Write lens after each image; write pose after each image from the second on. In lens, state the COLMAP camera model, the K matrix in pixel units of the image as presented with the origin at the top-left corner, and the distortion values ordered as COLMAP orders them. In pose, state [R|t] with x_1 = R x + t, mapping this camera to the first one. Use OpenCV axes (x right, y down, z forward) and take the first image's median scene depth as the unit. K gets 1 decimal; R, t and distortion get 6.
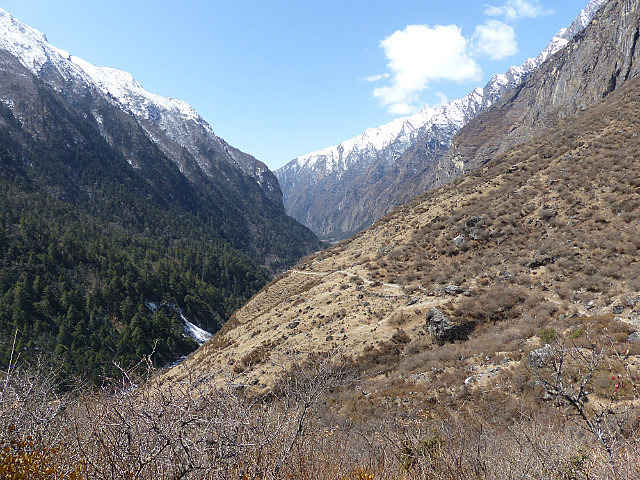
lens RADIAL K [[469.2, 0, 320.0], [0, 469.2, 240.0], [0, 0, 1]] dist [0.002918, -0.000702]
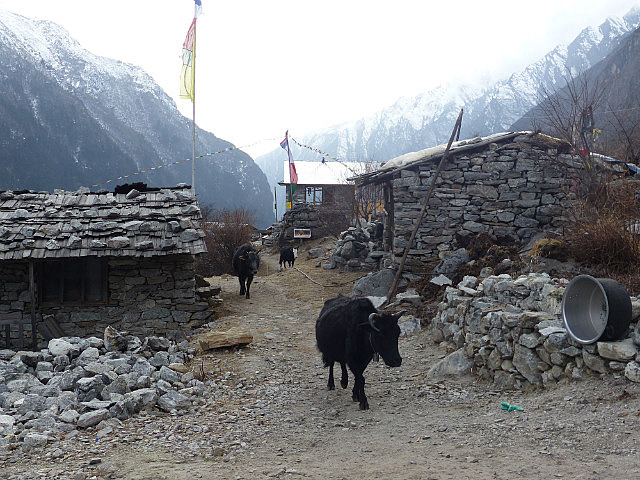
lens RADIAL K [[741.2, 0, 320.0], [0, 741.2, 240.0], [0, 0, 1]] dist [0.000988, 0.010928]
pose [[0.999722, 0.021272, -0.010212, 0.003788], [-0.021530, 0.999433, -0.025901, -0.008325], [0.009656, 0.026113, 0.999612, -0.125030]]
